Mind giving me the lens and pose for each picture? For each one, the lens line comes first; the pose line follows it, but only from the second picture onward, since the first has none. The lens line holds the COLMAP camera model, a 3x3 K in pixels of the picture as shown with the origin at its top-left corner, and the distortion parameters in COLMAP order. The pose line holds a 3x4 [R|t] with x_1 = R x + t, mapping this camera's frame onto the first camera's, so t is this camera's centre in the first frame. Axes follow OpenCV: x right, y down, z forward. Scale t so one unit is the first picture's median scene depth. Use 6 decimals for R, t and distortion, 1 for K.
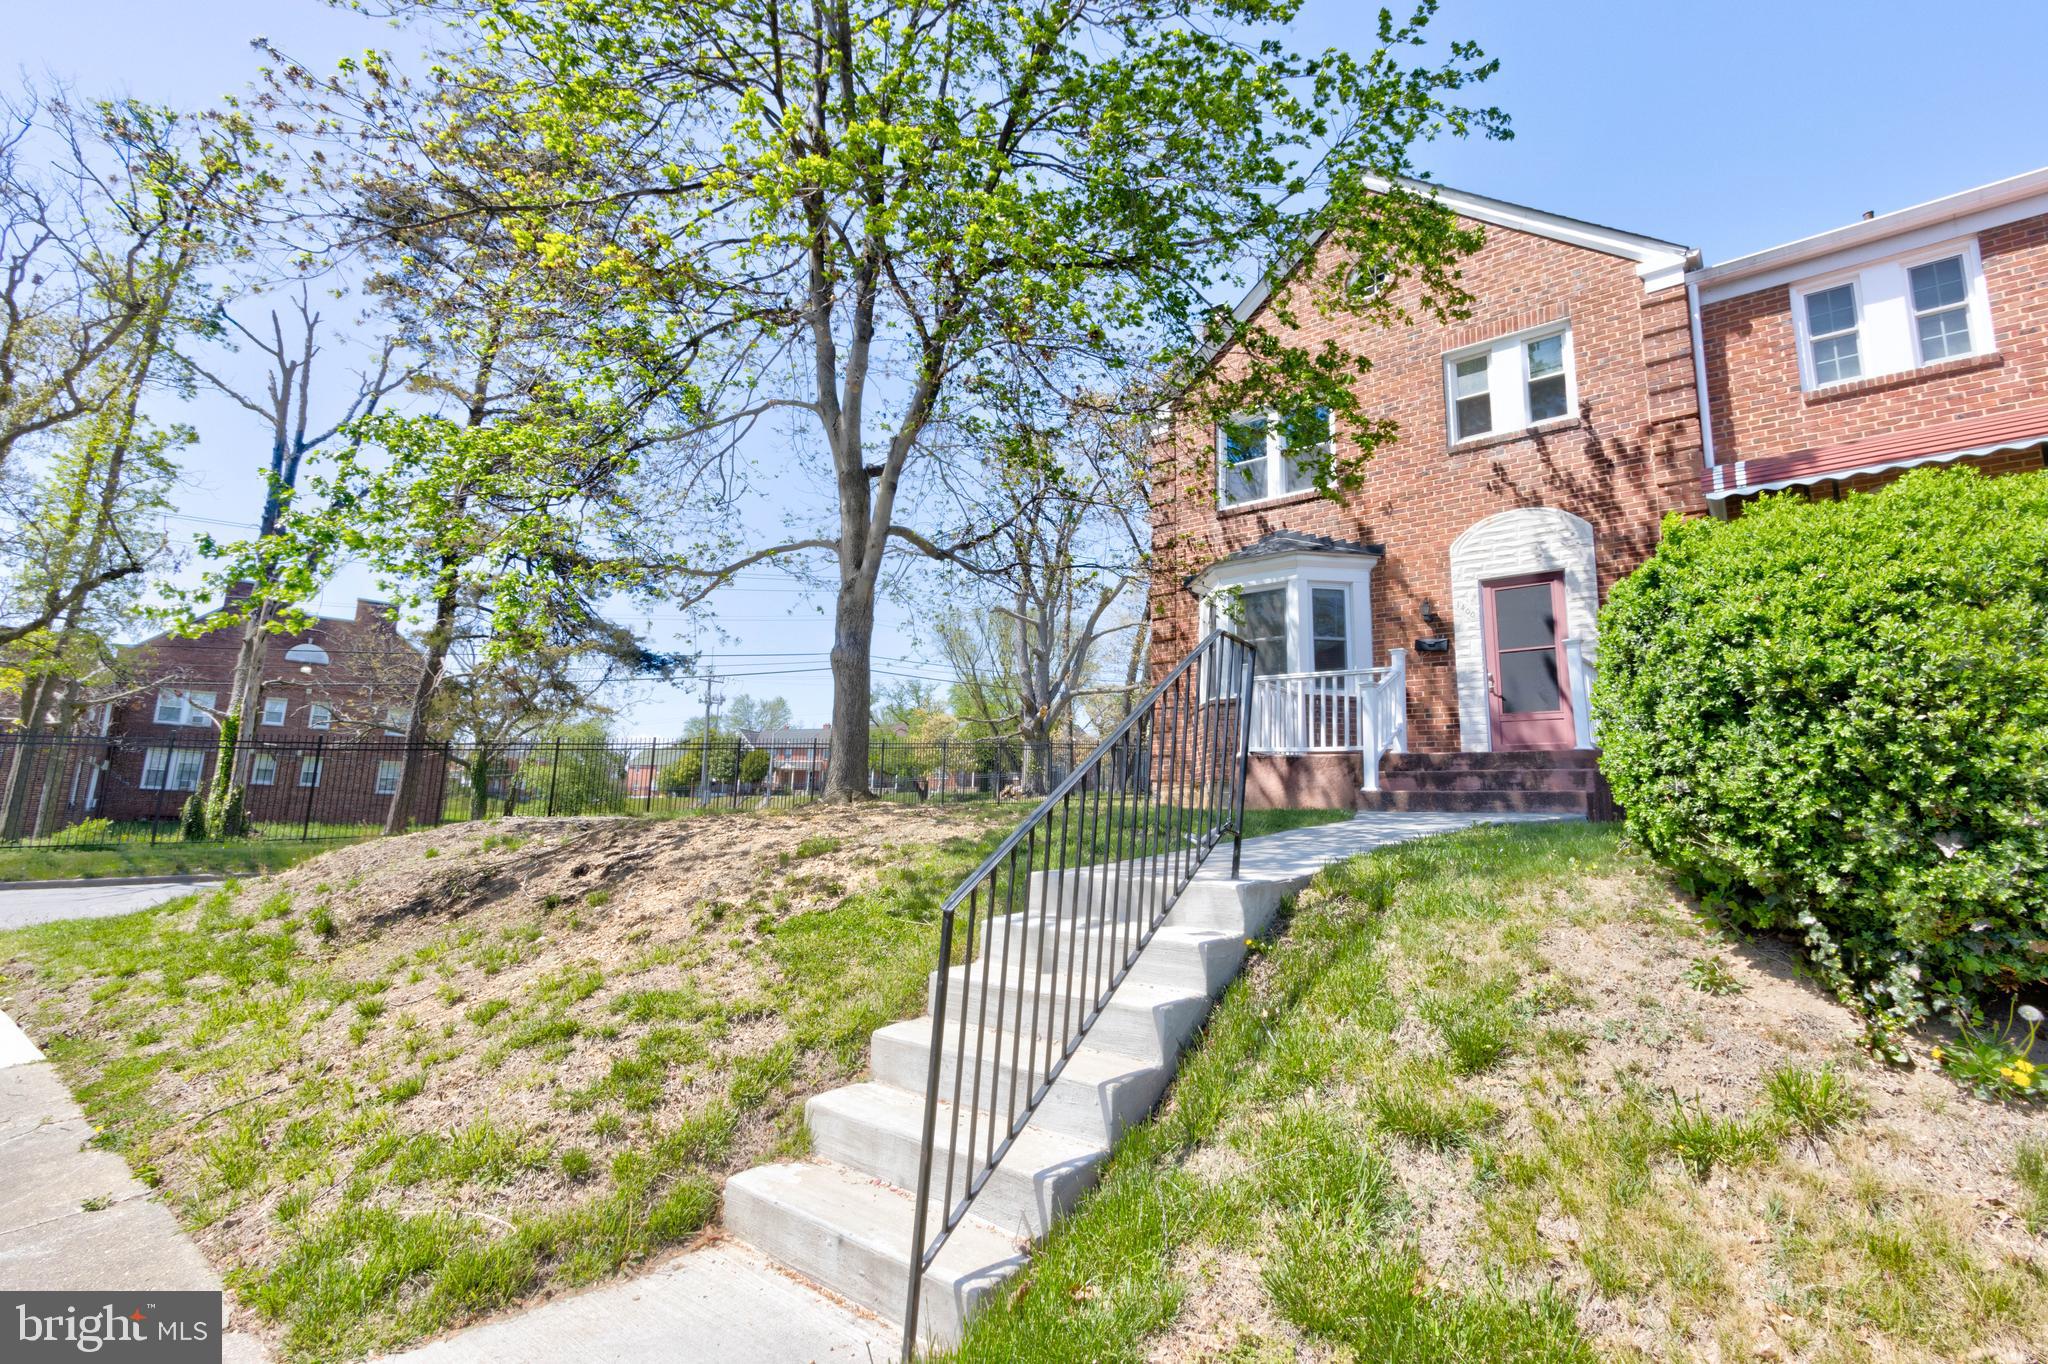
lens RADIAL K [[938.1, 0, 1025.1], [0, 938.1, 663.1], [0, 0, 1]] dist [0.003422, -0.000303]
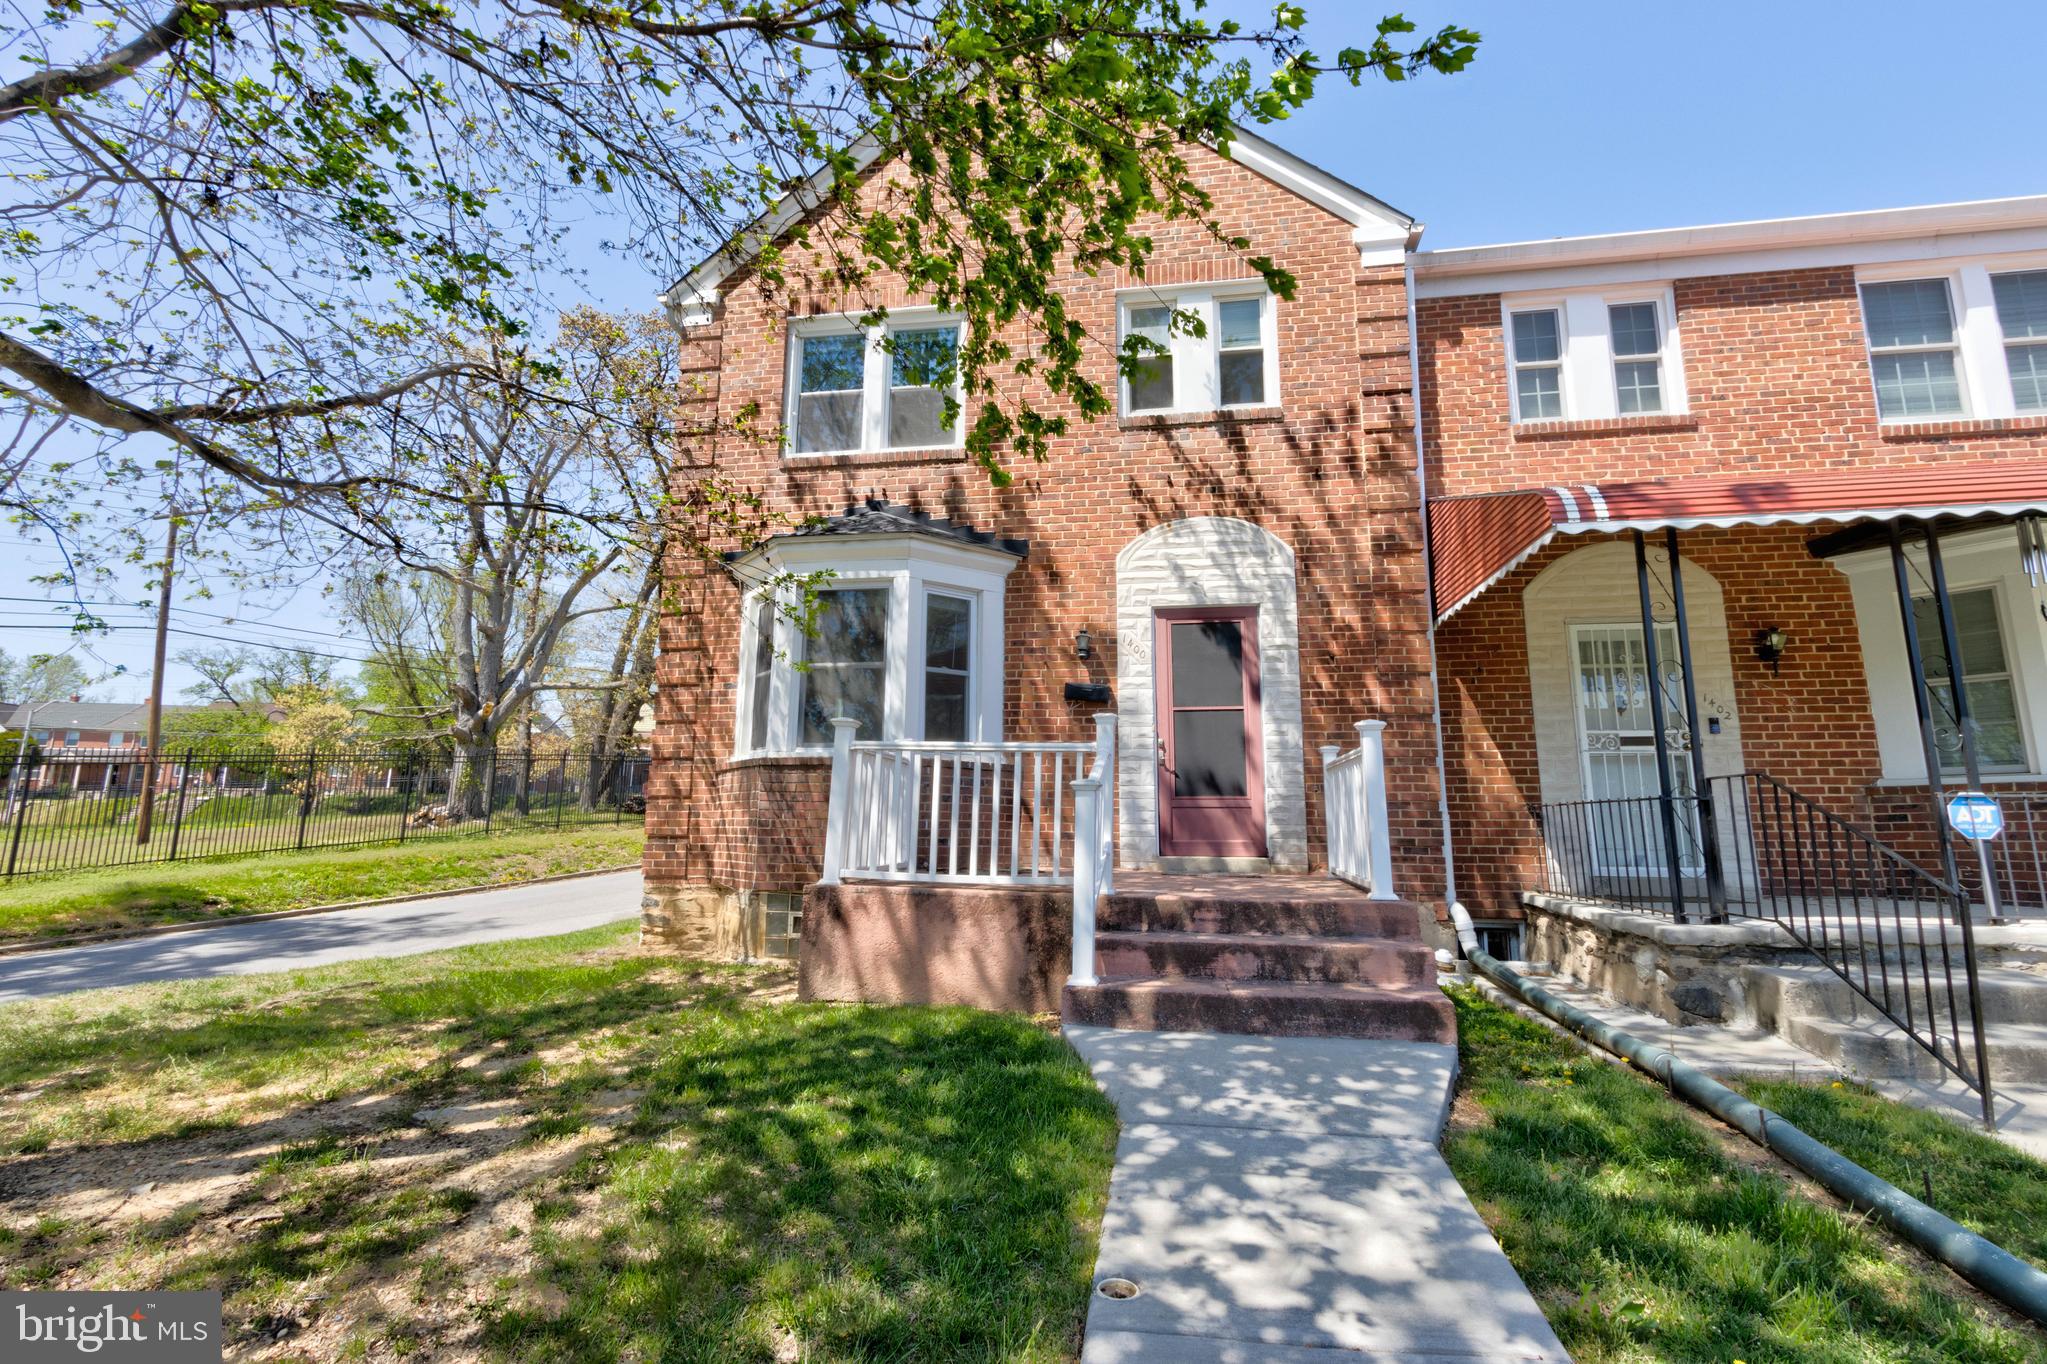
lens RADIAL K [[937.6, 0, 1024.6], [0, 937.6, 663.1], [0, 0, 1]] dist [0.003422, -0.000303]
pose [[0.864148, 0.067334, 0.498713, 0.045198], [-0.072747, 0.997313, -0.008598, -0.034304], [-0.497952, -0.028850, 0.866724, 0.449543]]
